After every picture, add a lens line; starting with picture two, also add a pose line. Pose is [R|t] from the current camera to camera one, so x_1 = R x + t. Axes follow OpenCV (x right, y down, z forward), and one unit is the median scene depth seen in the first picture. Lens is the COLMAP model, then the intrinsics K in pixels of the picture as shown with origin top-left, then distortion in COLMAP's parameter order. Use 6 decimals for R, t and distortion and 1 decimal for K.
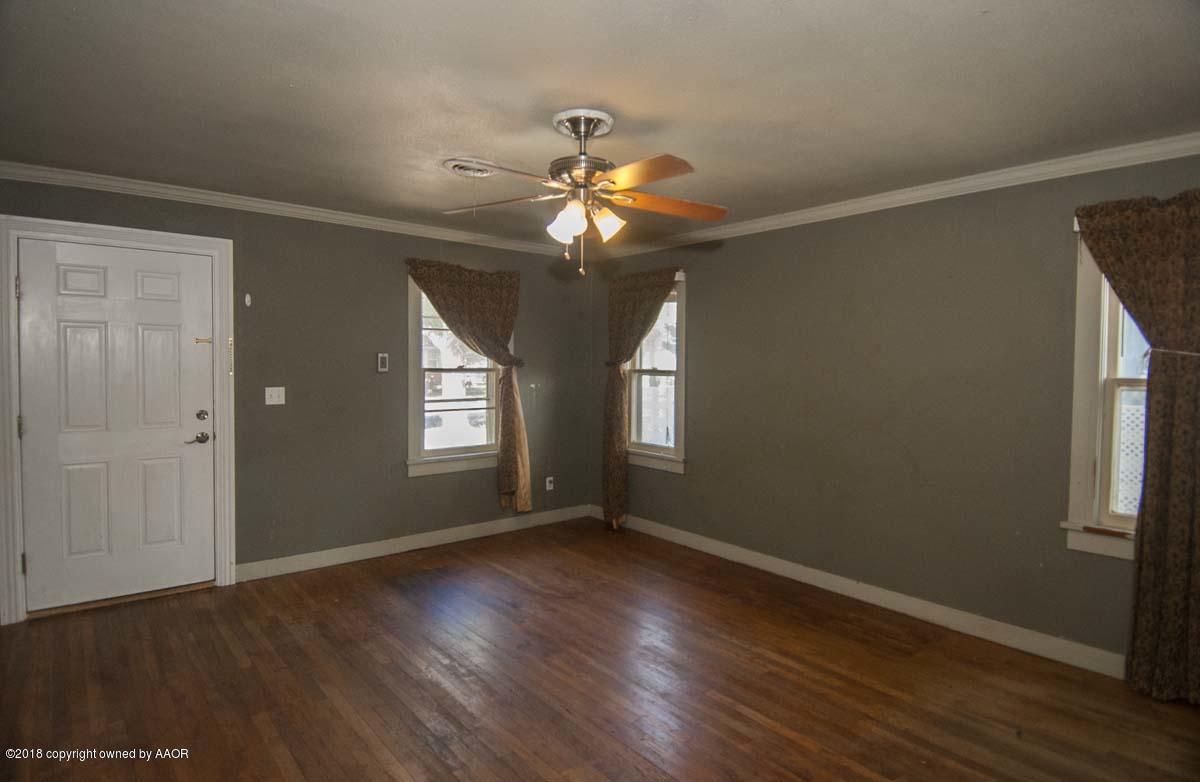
lens RADIAL K [[632.3, 0, 603.0], [0, 632.3, 387.8], [0, 0, 1]] dist [0.015431, -0.007579]
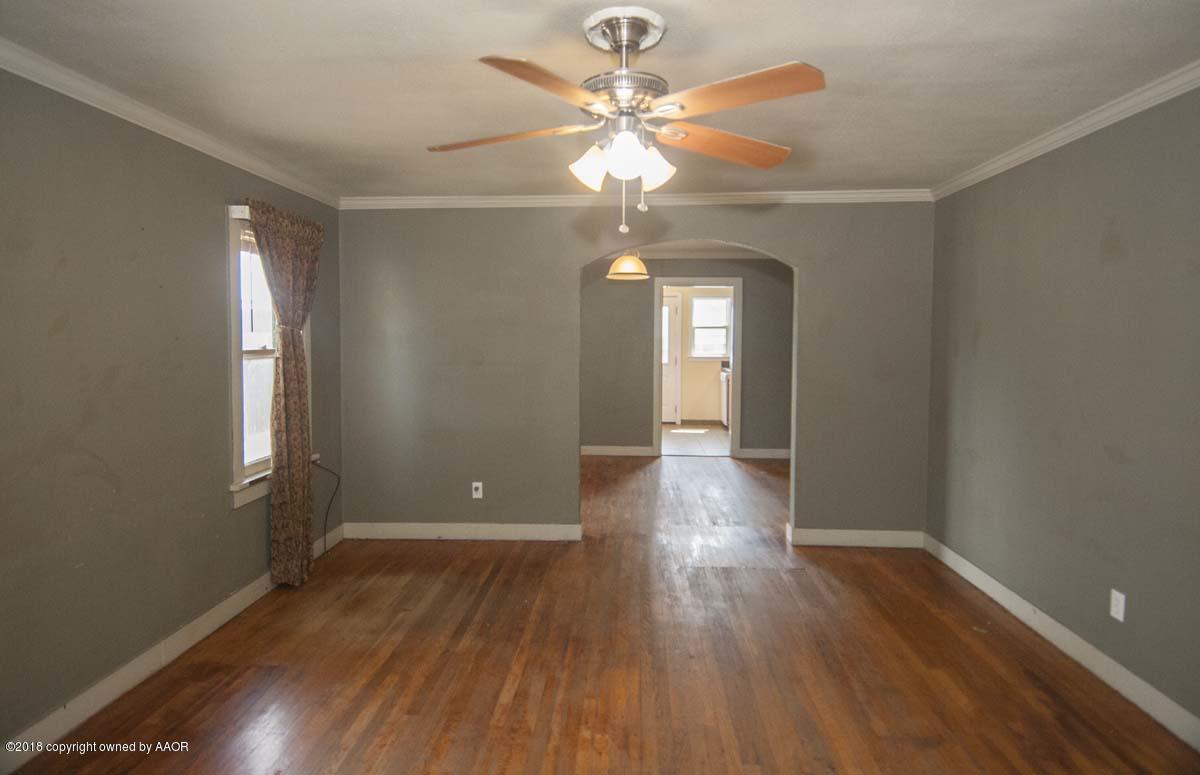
lens RADIAL K [[632.3, 0, 604.4], [0, 632.3, 362.3], [0, 0, 1]] dist [0.015431, -0.007579]
pose [[-0.737429, -0.037588, 0.674378, -0.485823], [0.021535, 0.996634, 0.079099, -0.073122], [-0.675081, 0.072853, -0.734138, 1.453683]]
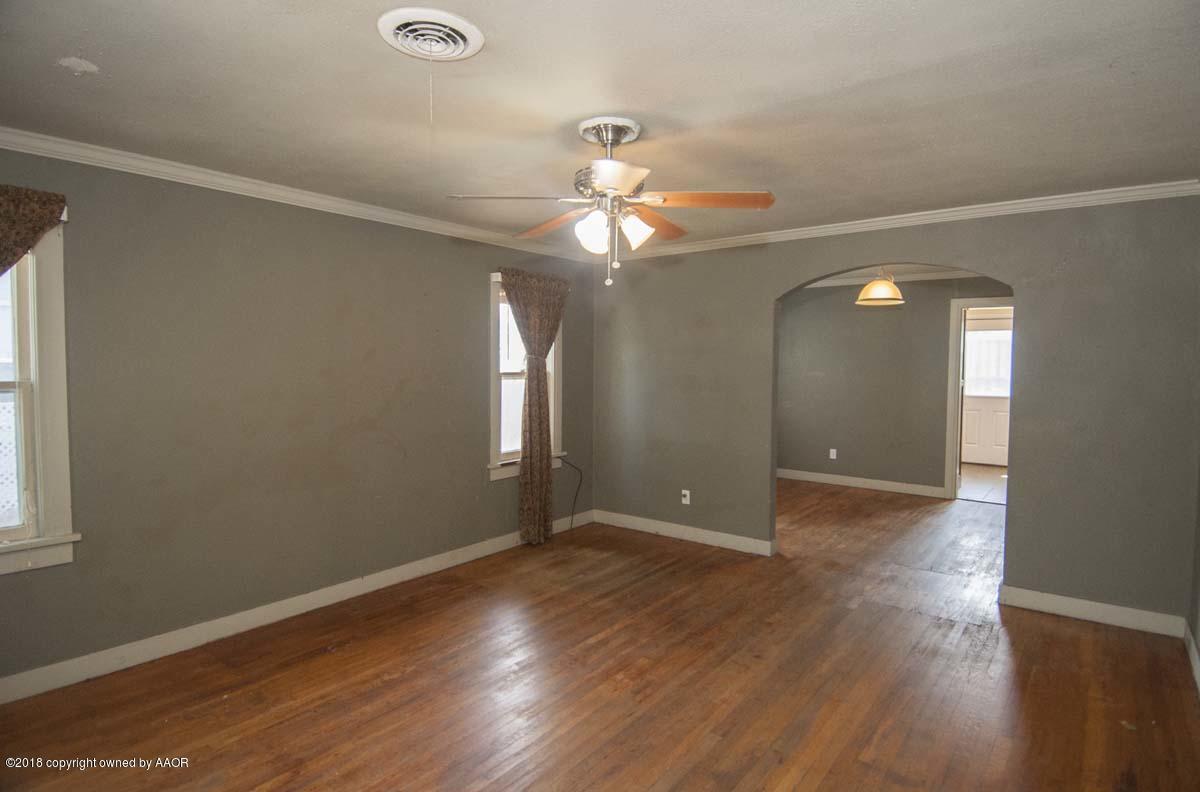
lens RADIAL K [[635.7, 0, 608.0], [0, 635.7, 389.3], [0, 0, 1]] dist [-0.016633, -0.004079]
pose [[-0.215595, -0.052602, 0.975065, -0.917389], [0.034772, 0.997501, 0.061501, -0.065837], [-0.975863, 0.047165, -0.213227, 1.121907]]
